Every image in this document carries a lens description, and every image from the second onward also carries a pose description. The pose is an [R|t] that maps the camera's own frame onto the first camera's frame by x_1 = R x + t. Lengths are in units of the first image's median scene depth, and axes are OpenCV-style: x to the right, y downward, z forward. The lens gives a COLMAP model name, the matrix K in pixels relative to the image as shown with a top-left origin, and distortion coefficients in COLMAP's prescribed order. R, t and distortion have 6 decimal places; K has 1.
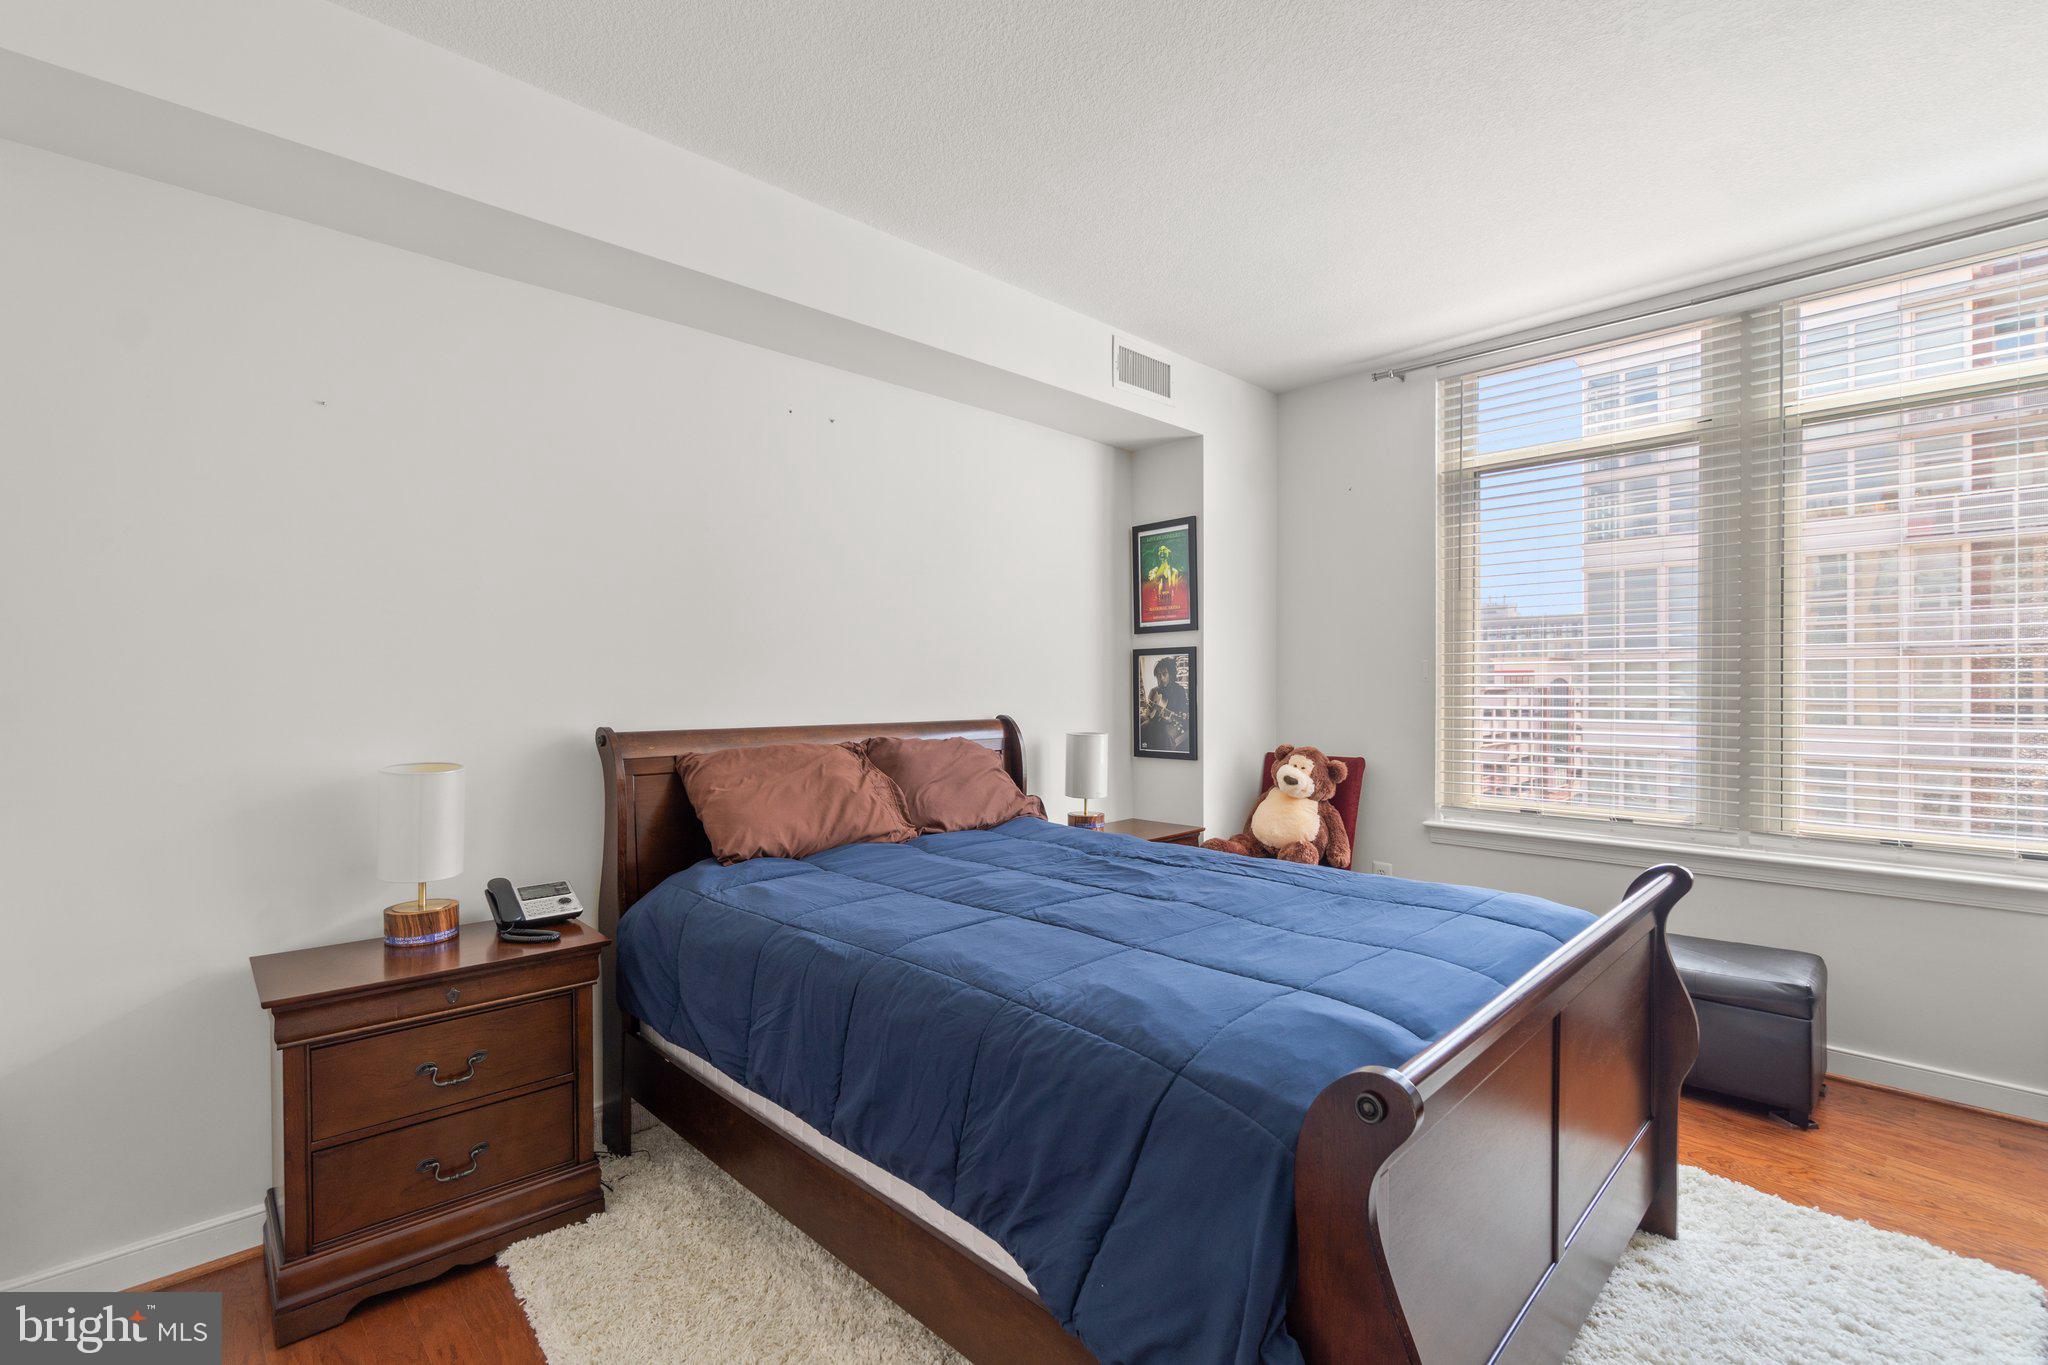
lens RADIAL K [[897.1, 0, 1013.9], [0, 897.1, 688.9], [0, 0, 1]] dist [-0.004173, 0.000936]
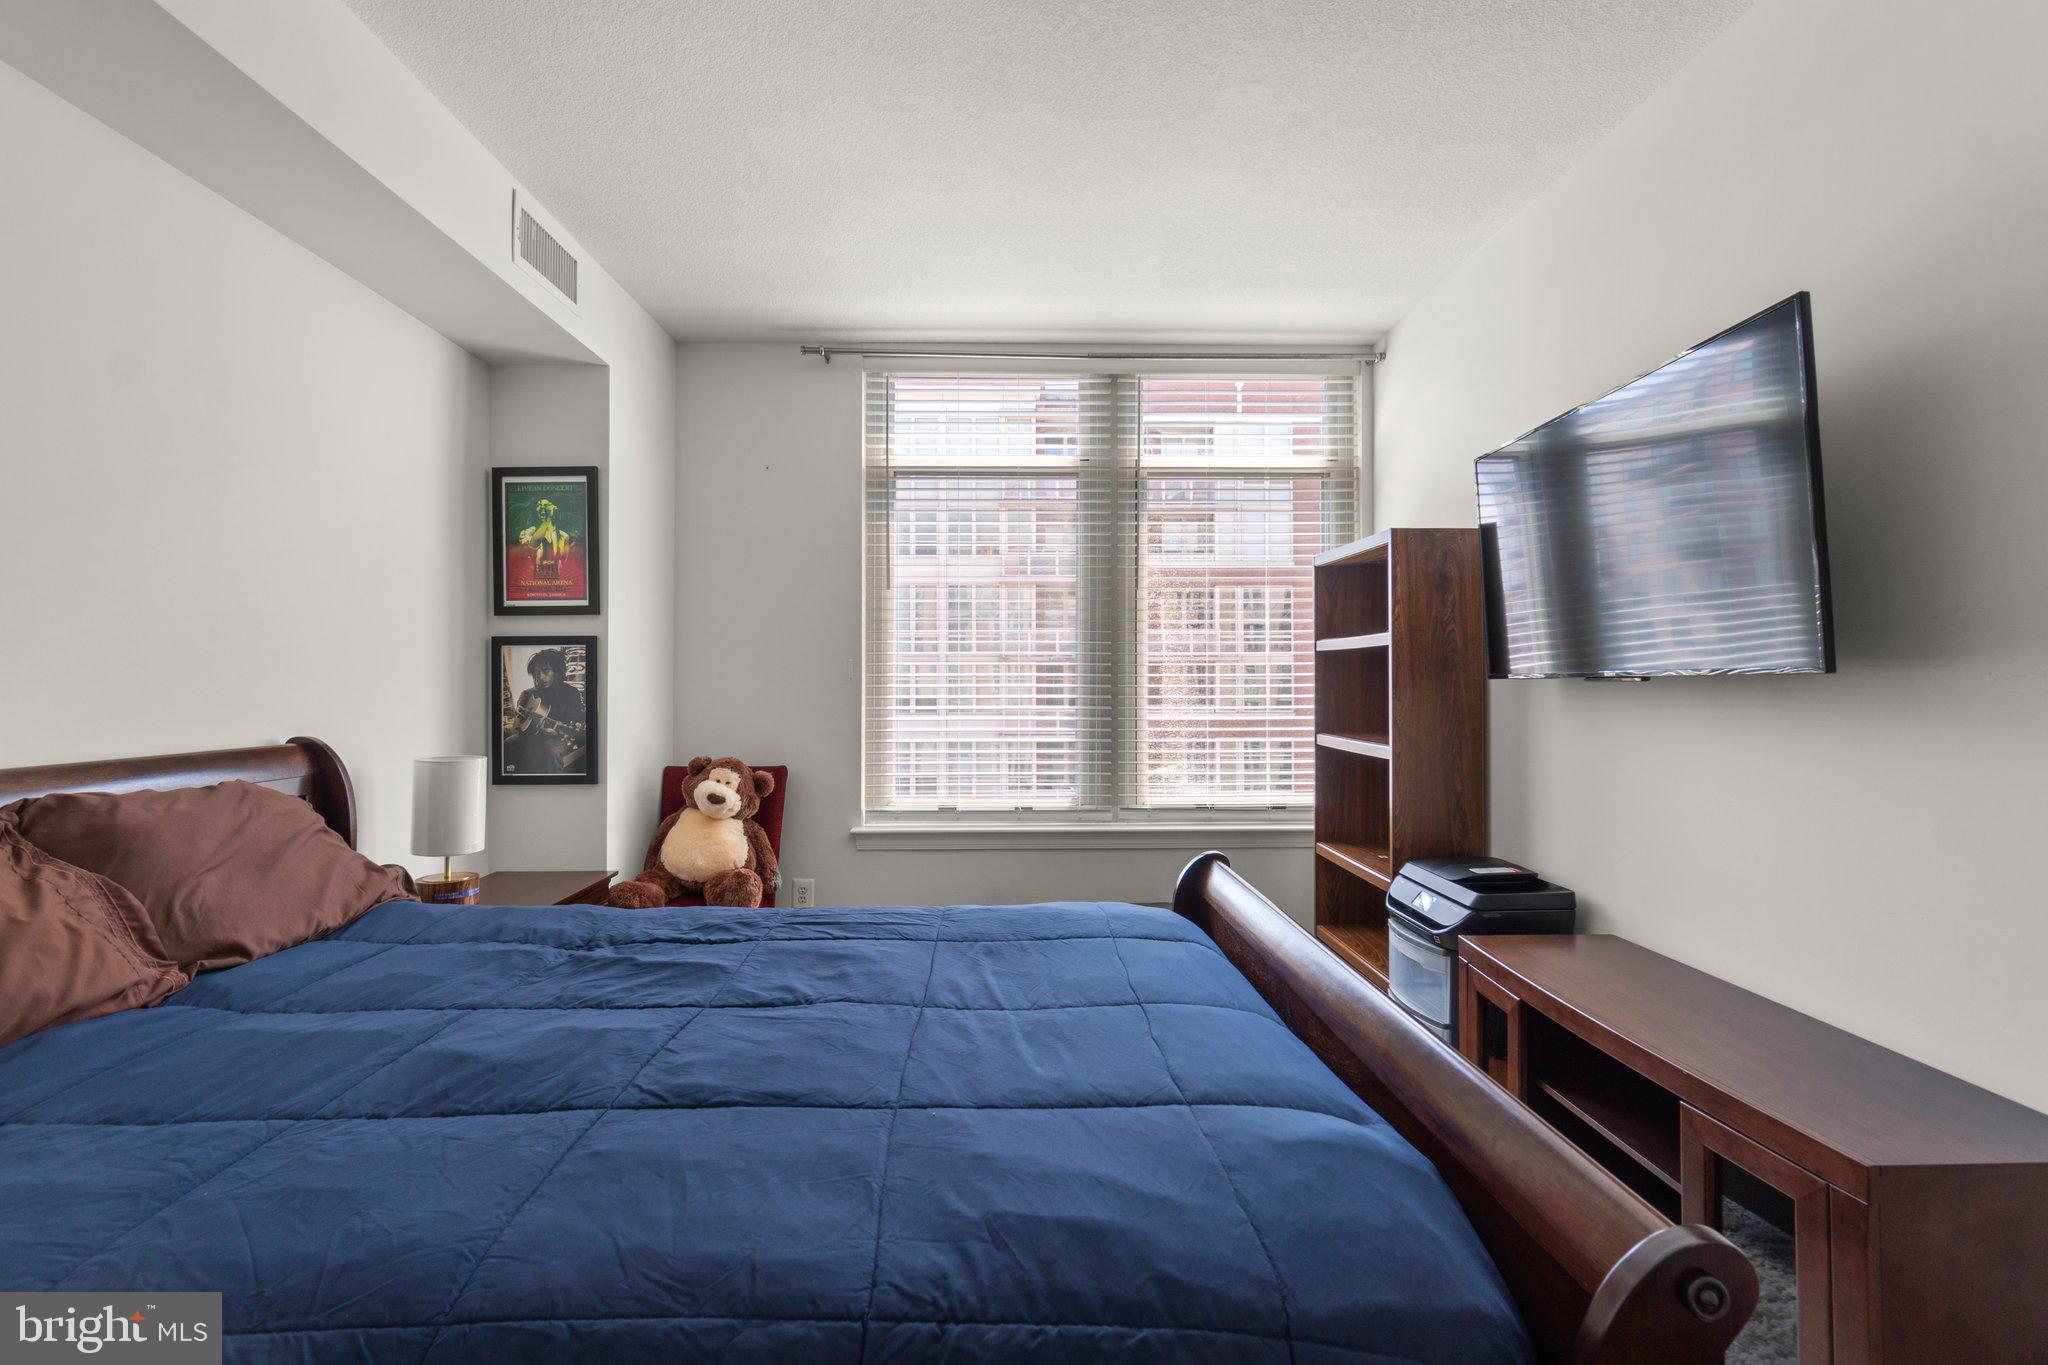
lens RADIAL K [[897.1, 0, 1006.9], [0, 897.1, 671.4], [0, 0, 1]] dist [-0.004173, 0.000936]
pose [[0.682403, 0.008785, 0.730923, -0.125898], [0.002994, 0.999886, -0.014813, -0.004687], [-0.730970, 0.012297, 0.682299, 0.230001]]
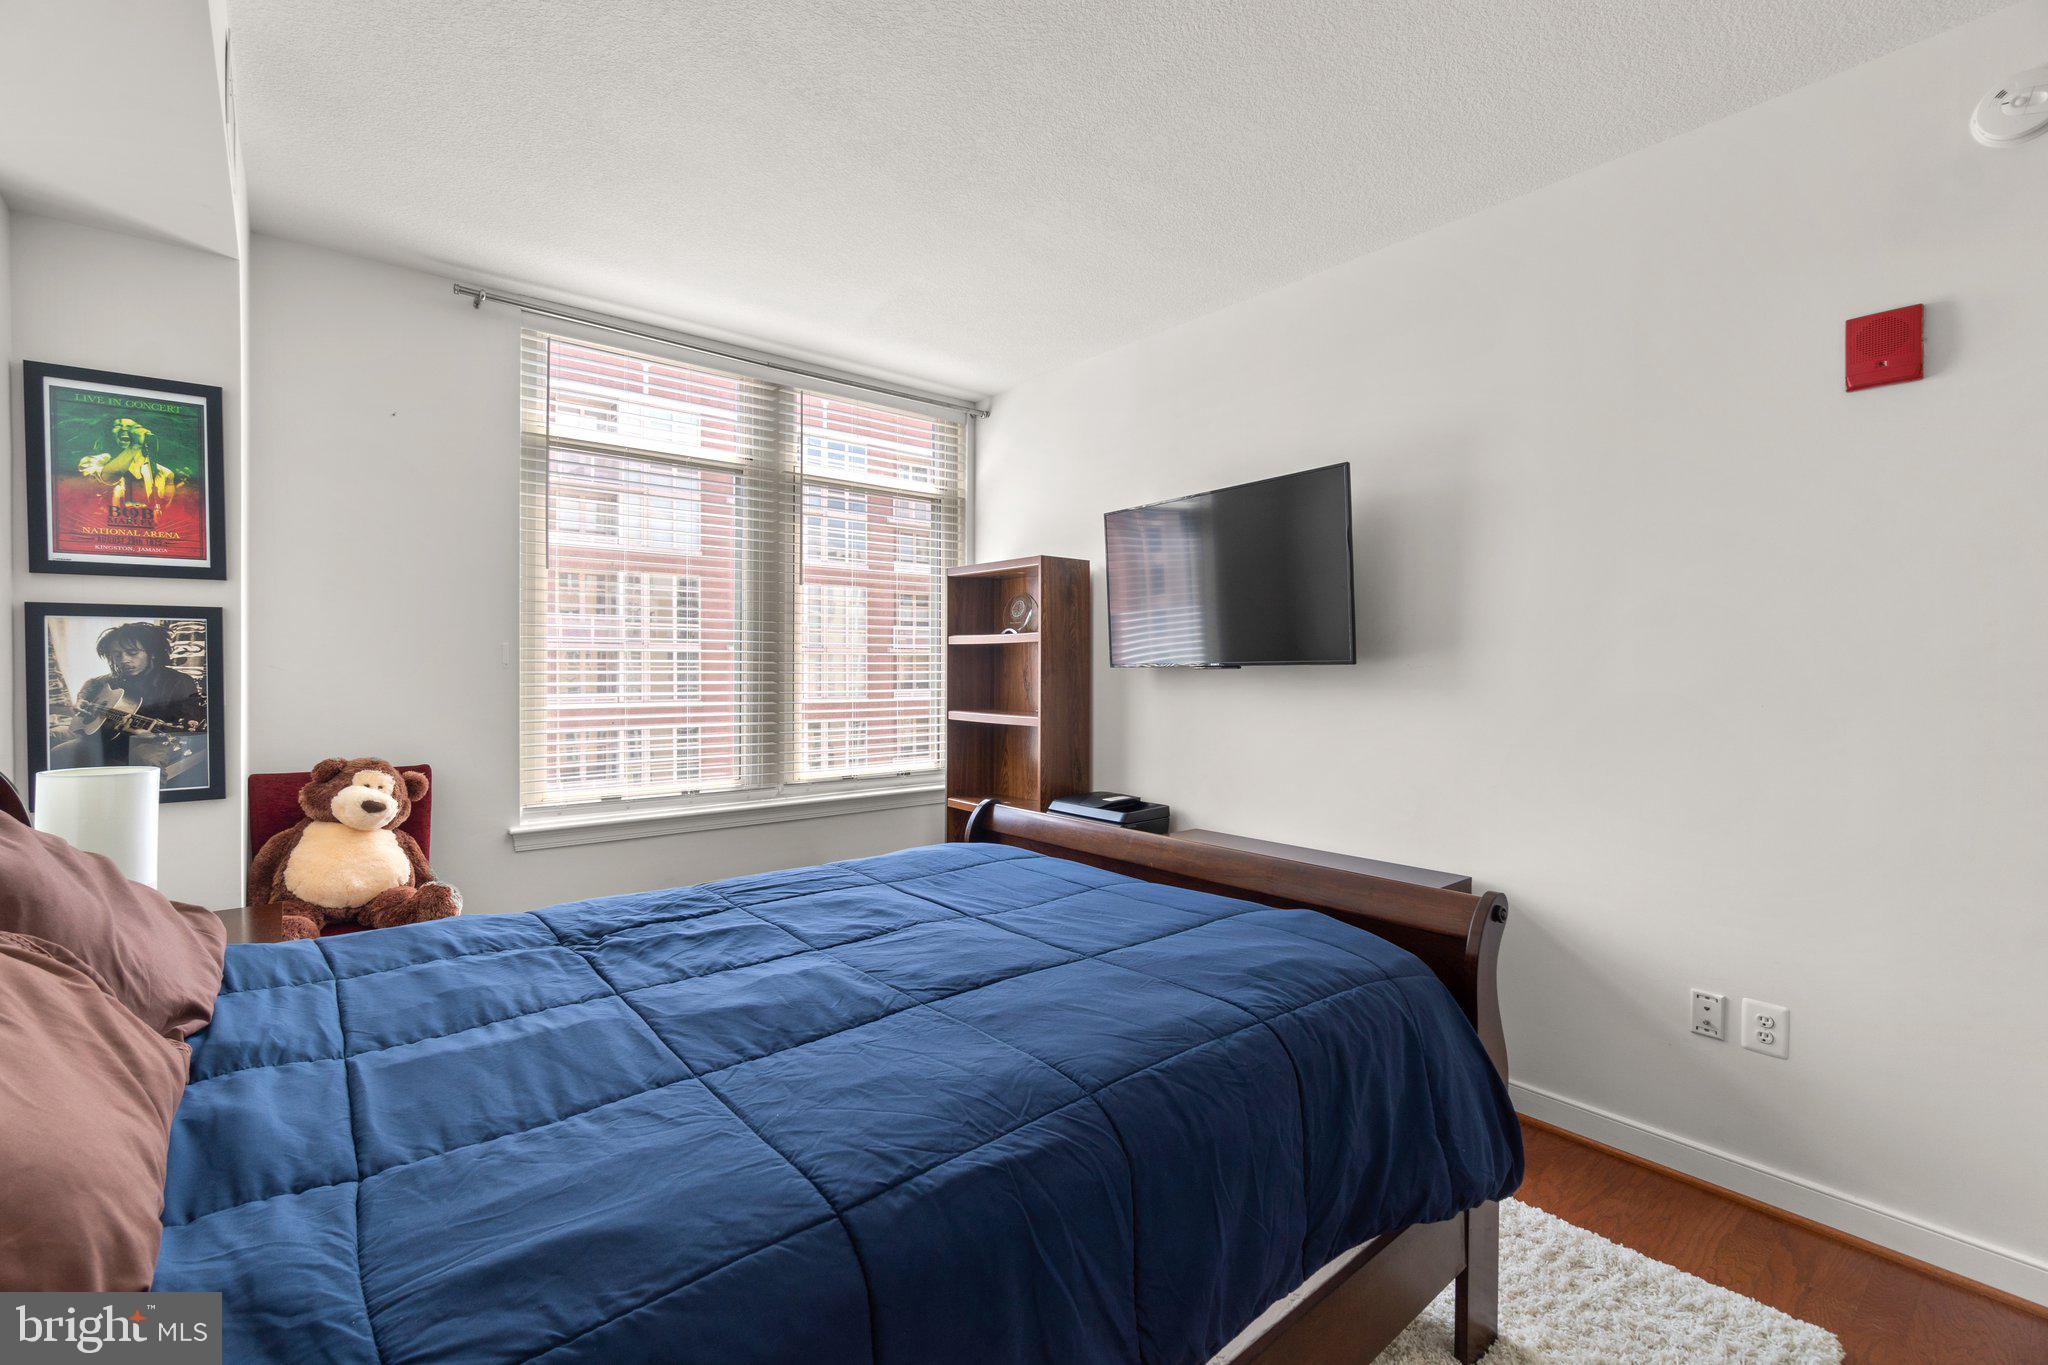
lens RADIAL K [[897.1, 0, 984.3], [0, 897.1, 680.3], [0, 0, 1]] dist [-0.004173, 0.000936]
pose [[0.089846, -0.010593, 0.995899, -0.364815], [0.002480, 0.999943, 0.010412, -0.004202], [-0.995953, 0.001534, 0.089867, 0.467546]]
